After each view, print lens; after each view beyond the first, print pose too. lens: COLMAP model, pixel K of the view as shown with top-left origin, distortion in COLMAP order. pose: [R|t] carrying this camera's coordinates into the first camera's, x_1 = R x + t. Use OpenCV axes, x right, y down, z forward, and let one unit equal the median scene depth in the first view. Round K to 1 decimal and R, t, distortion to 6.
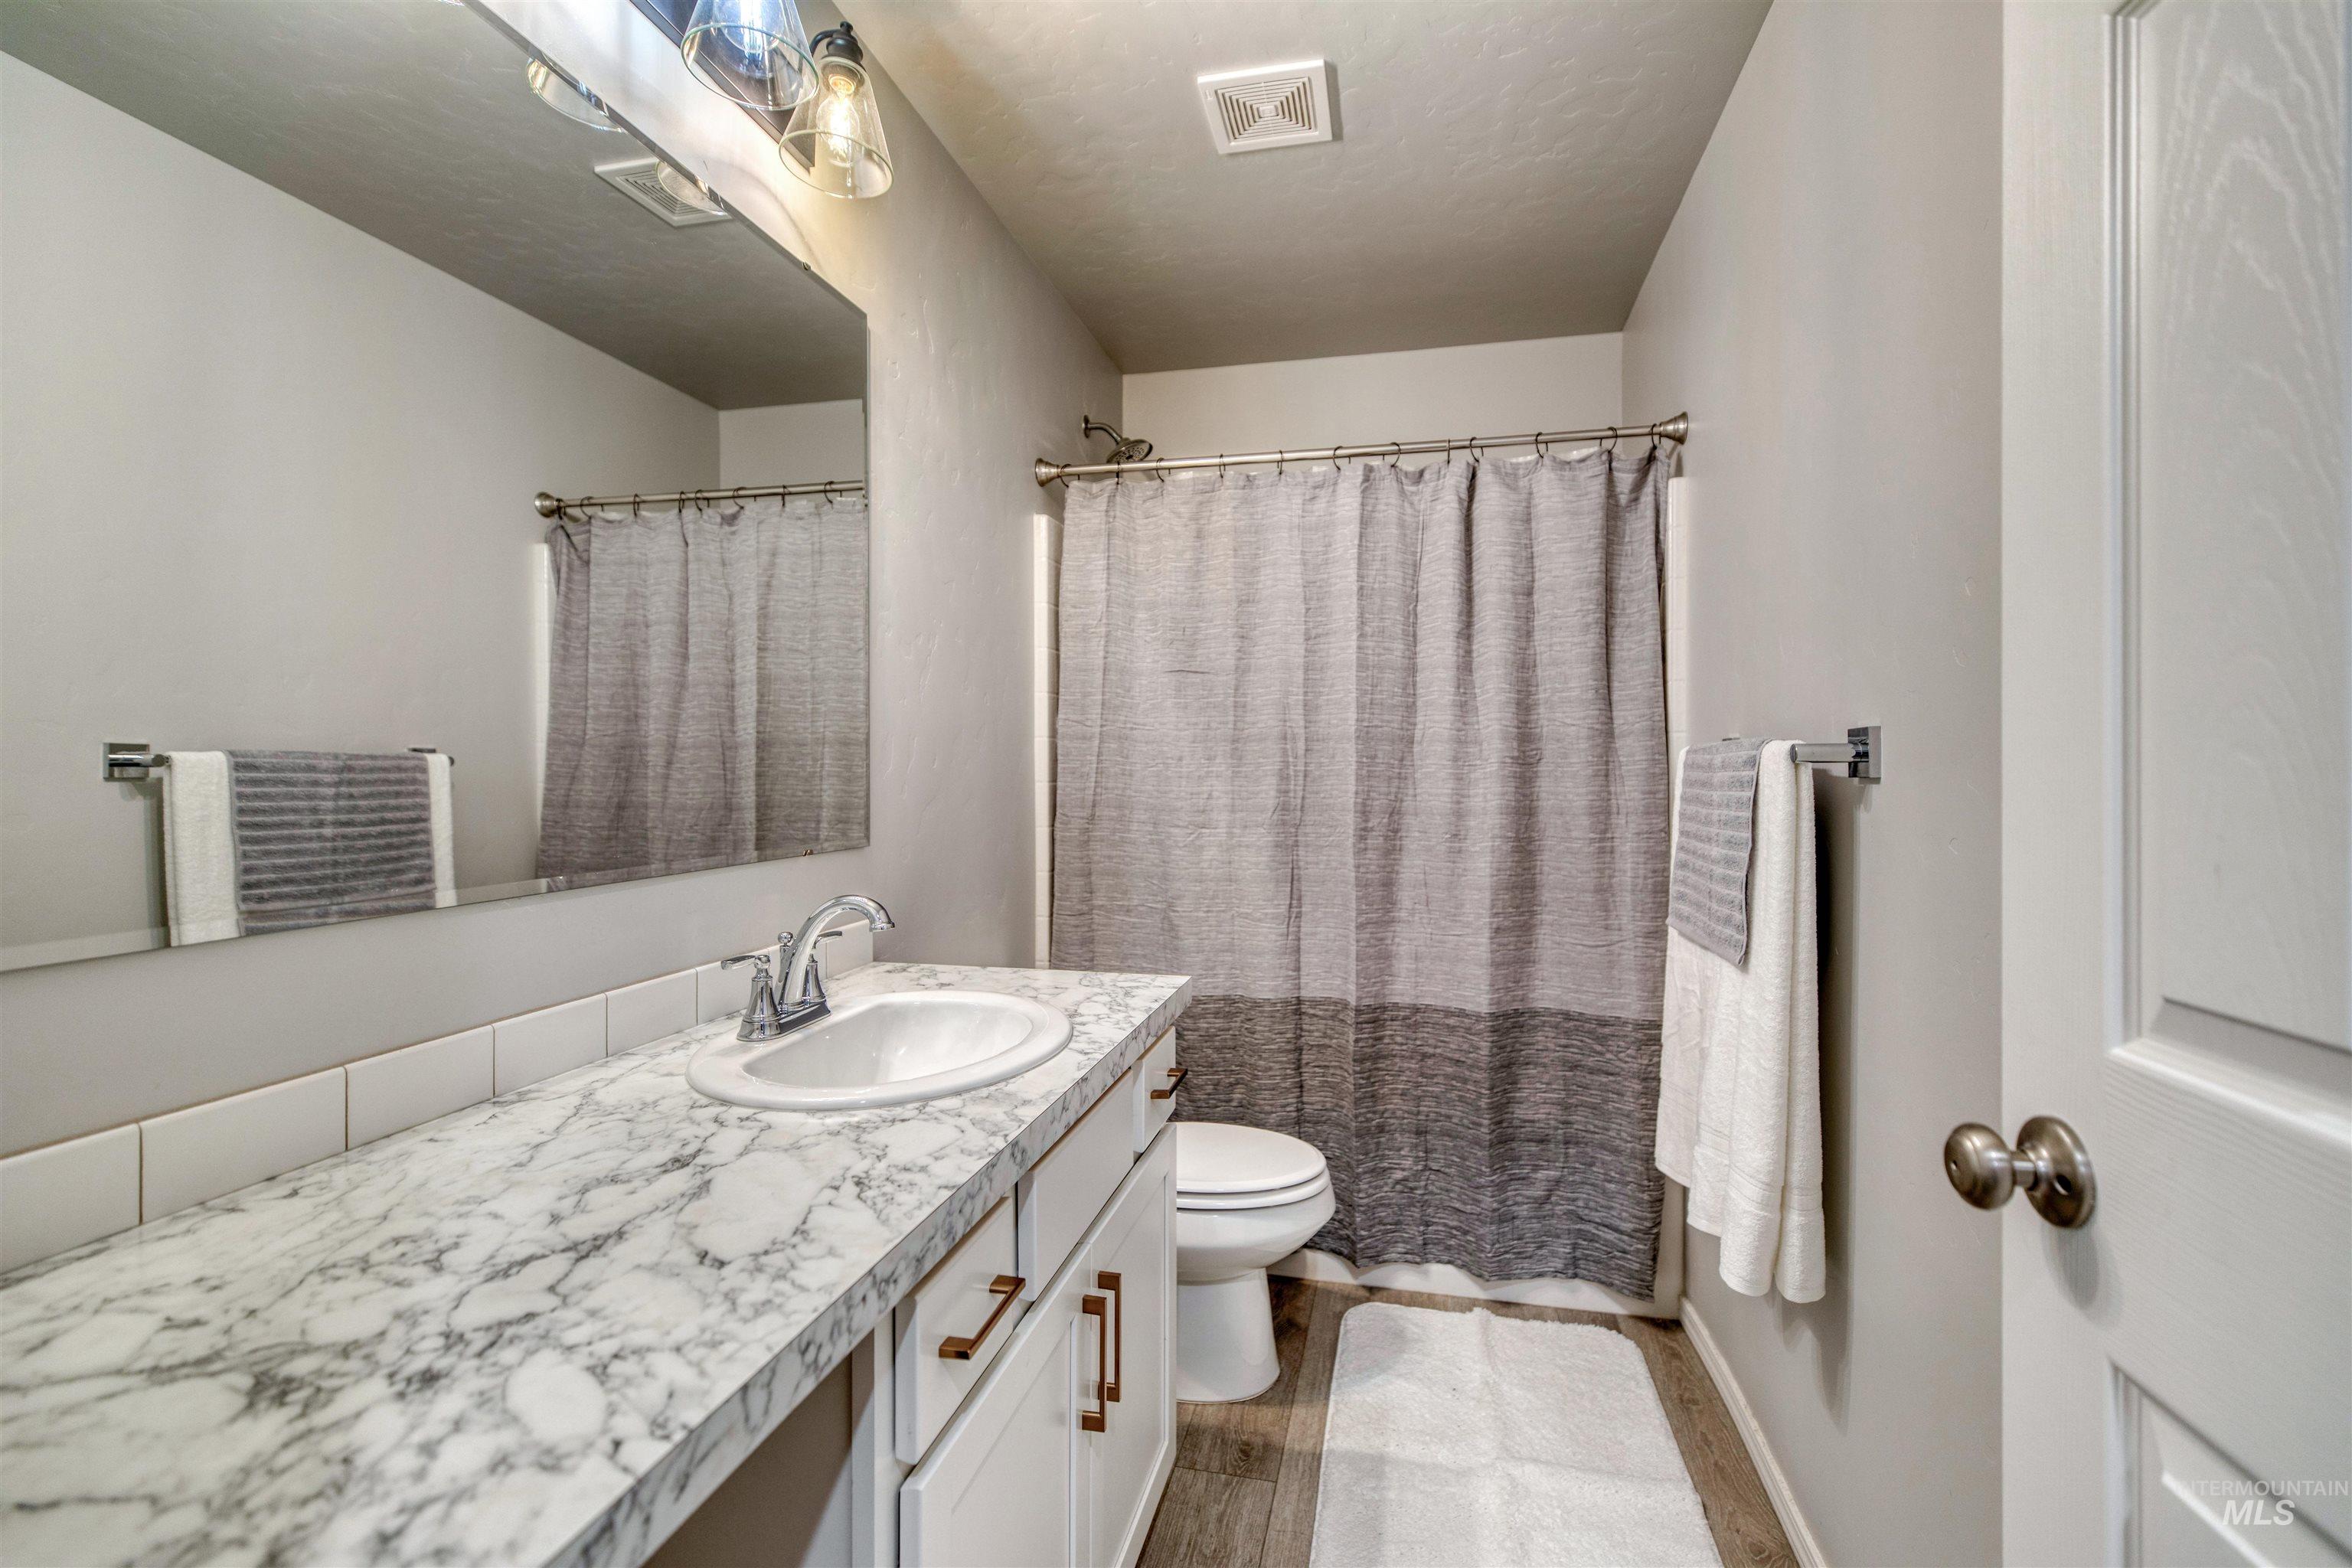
lens RADIAL K [[1043.6, 0, 1186.1], [0, 1043.6, 781.3], [0, 0, 1]] dist [0.004918, -0.000385]
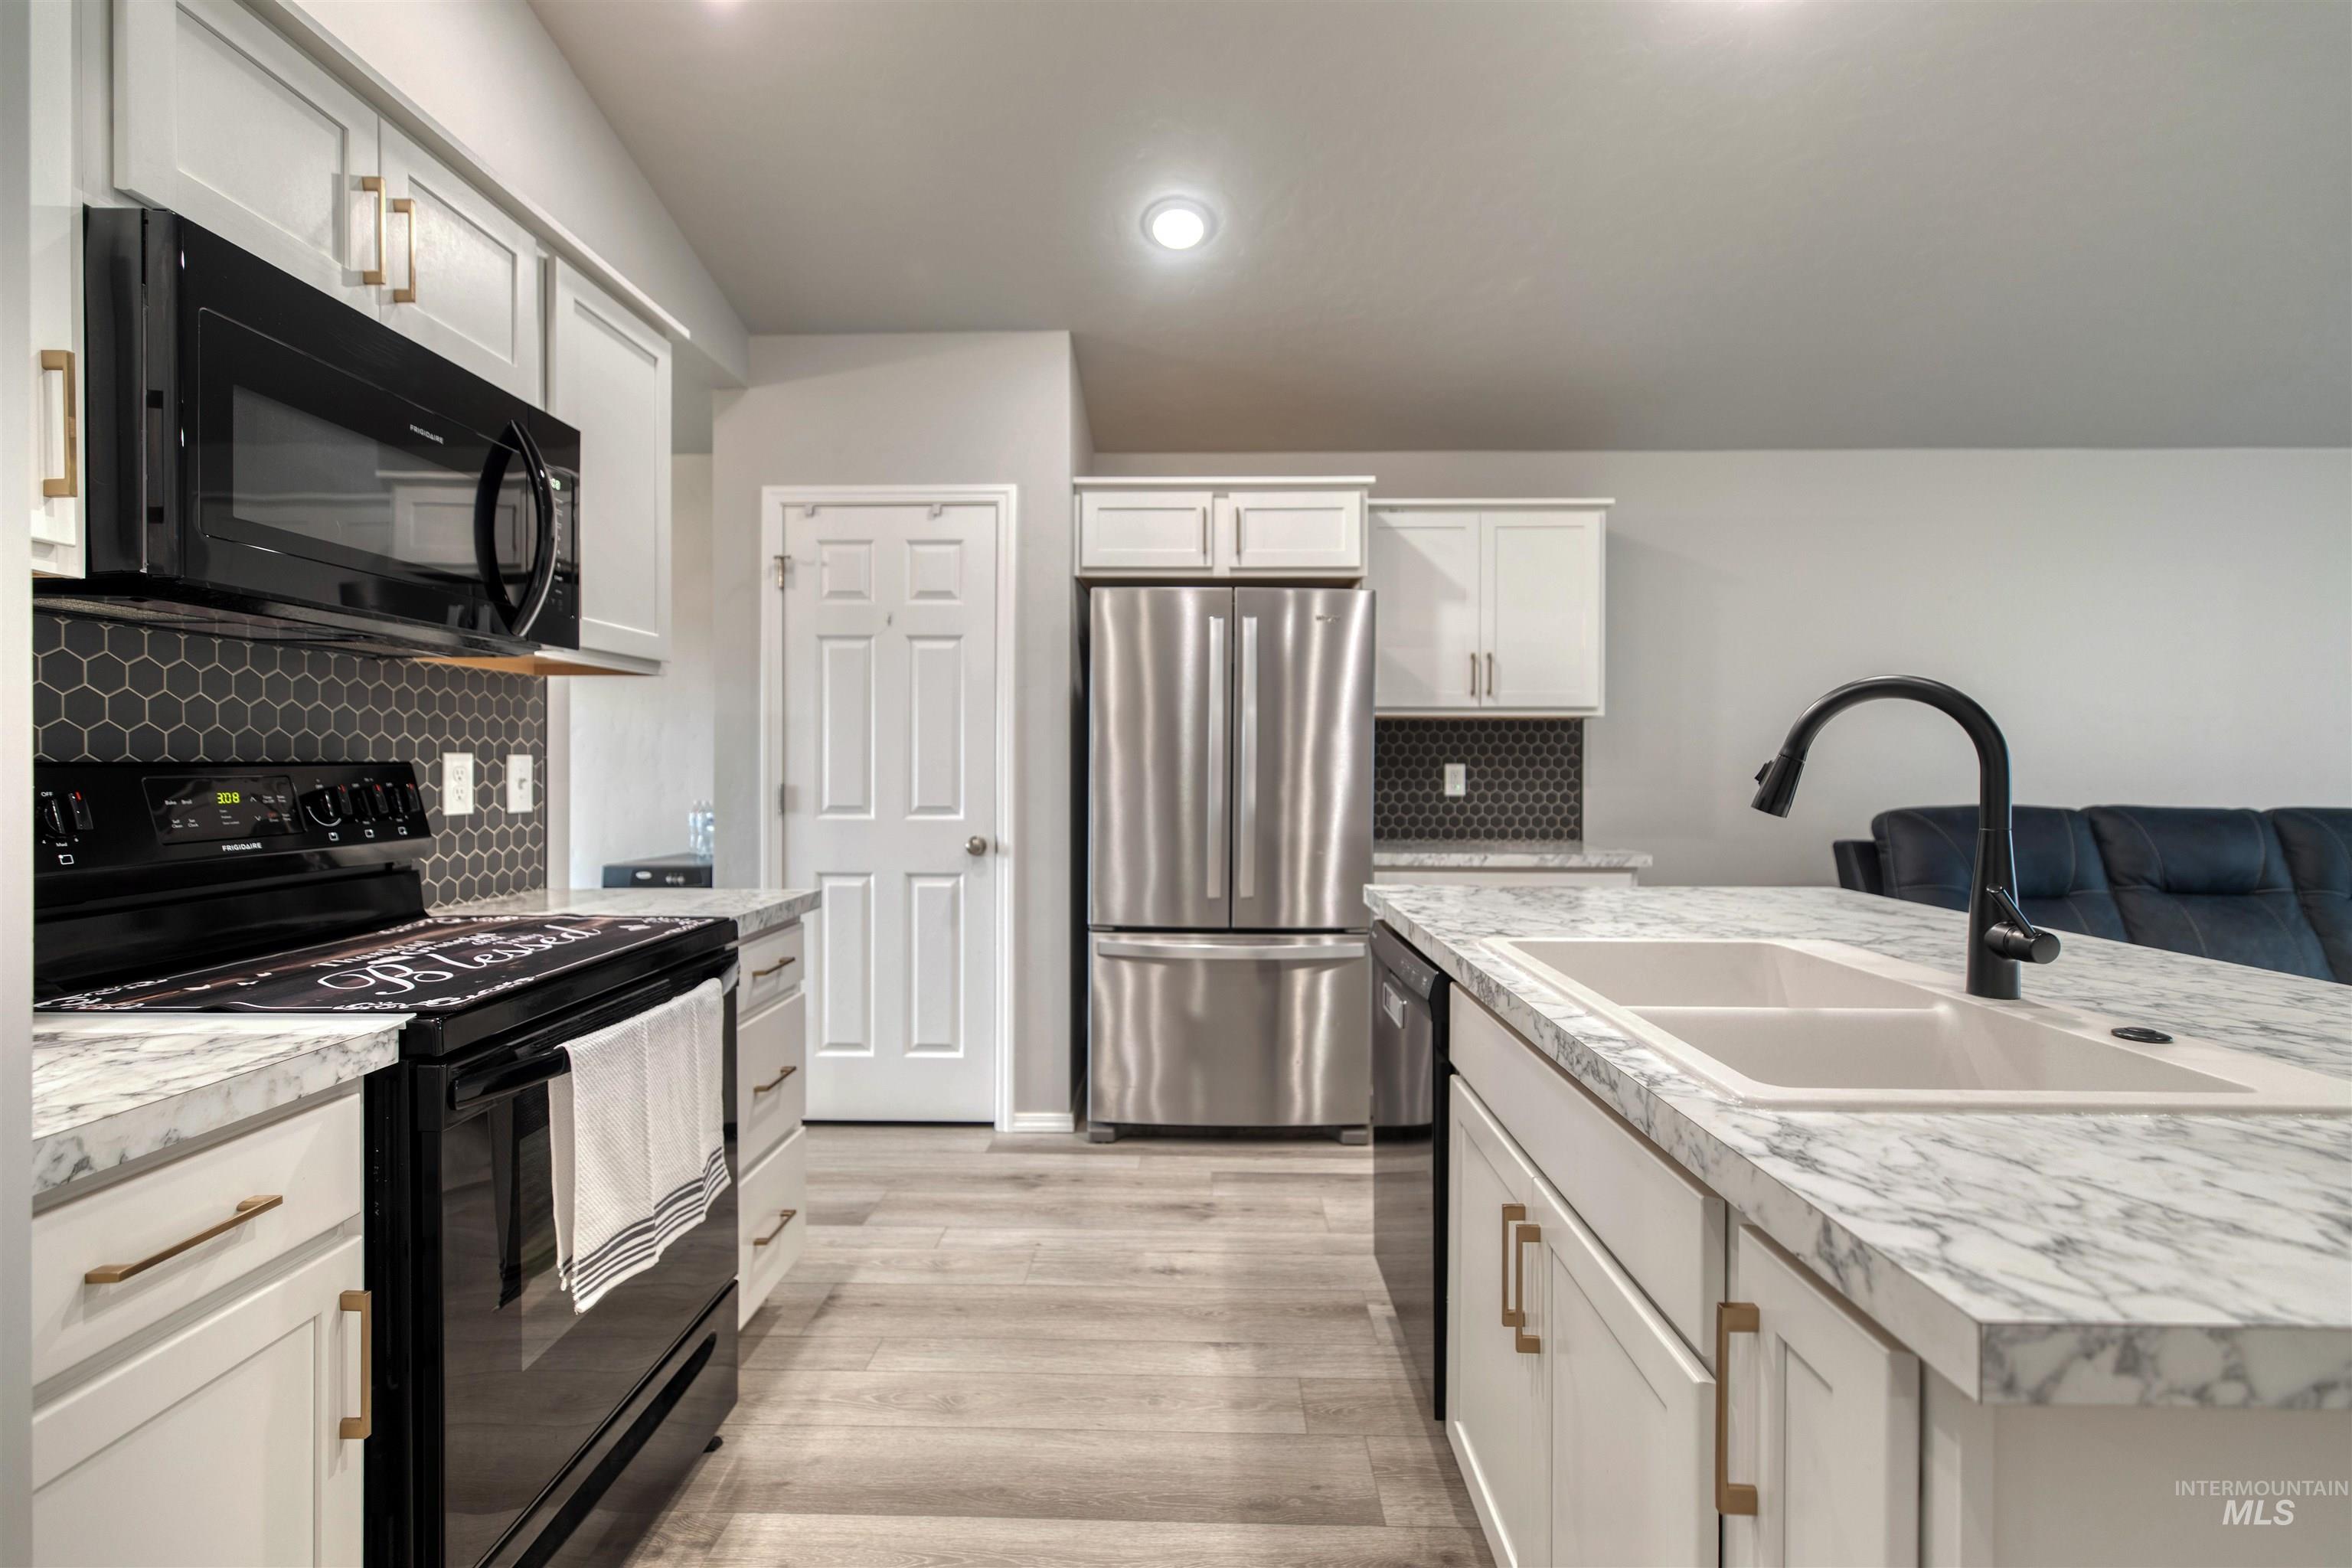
lens RADIAL K [[1043.6, 0, 1182.1], [0, 1043.6, 779.8], [0, 0, 1]] dist [0.004918, -0.000385]
pose [[-0.981477, 0.004192, -0.191536, 0.070296], [0.003996, 0.999991, 0.001410, 0.017090], [0.191540, 0.000619, -0.981485, 0.666470]]
